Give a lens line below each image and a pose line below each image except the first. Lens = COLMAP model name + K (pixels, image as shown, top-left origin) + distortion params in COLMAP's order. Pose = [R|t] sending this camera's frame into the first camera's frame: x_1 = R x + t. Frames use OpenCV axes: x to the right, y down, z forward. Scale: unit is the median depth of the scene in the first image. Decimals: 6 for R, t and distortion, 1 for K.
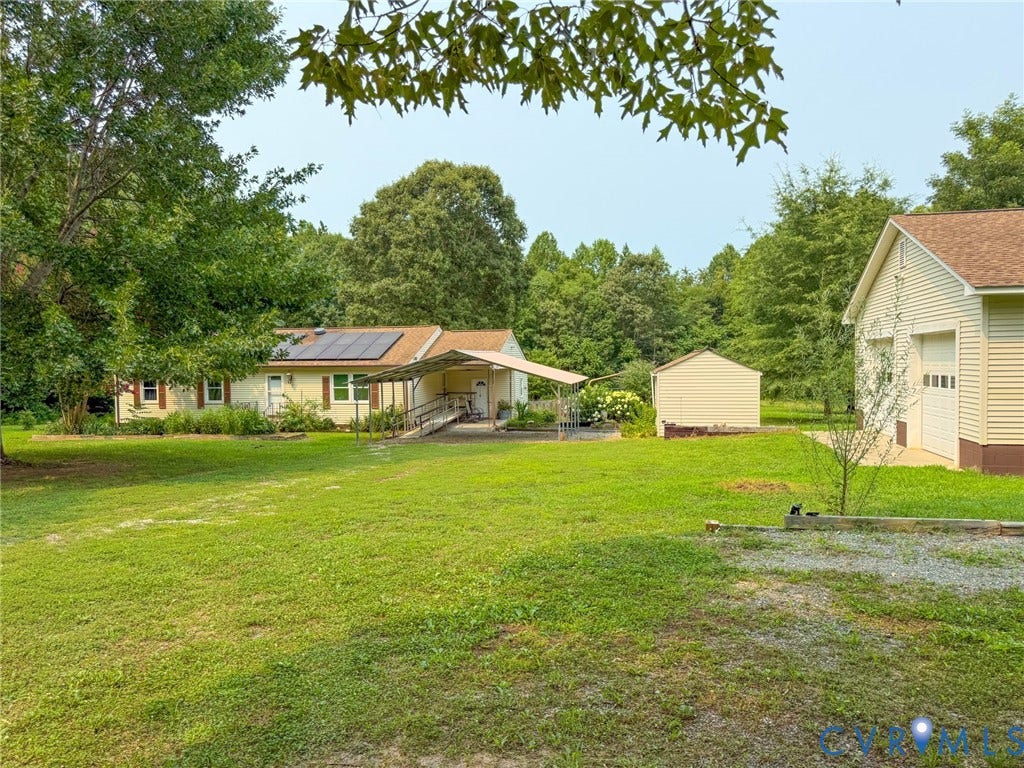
lens RADIAL K [[732.1, 0, 512.0], [0, 732.1, 384.0], [0, 0, 1]] dist [-0.011205, -0.004263]
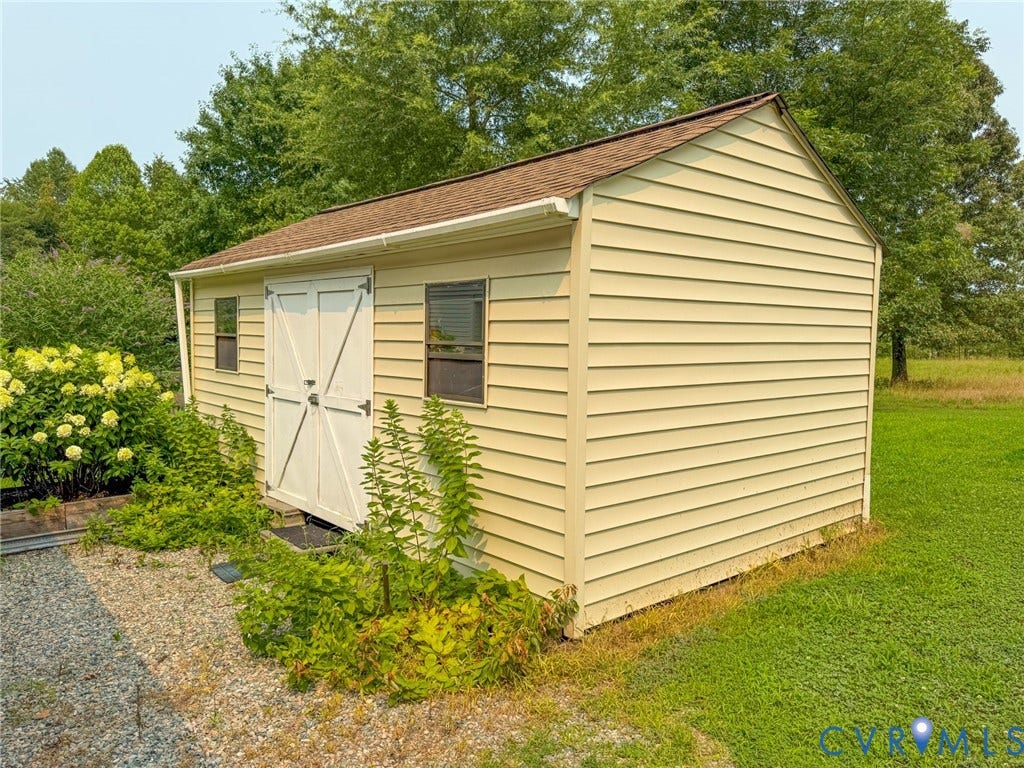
lens RADIAL K [[732.1, 0, 512.0], [0, 732.1, 384.0], [0, 0, 1]] dist [-0.011205, -0.004263]
pose [[0.617620, -0.041856, 0.785362, 0.064708], [0.015625, 0.999039, 0.040956, 0.013946], [-0.786321, -0.013024, 0.617680, 0.777073]]
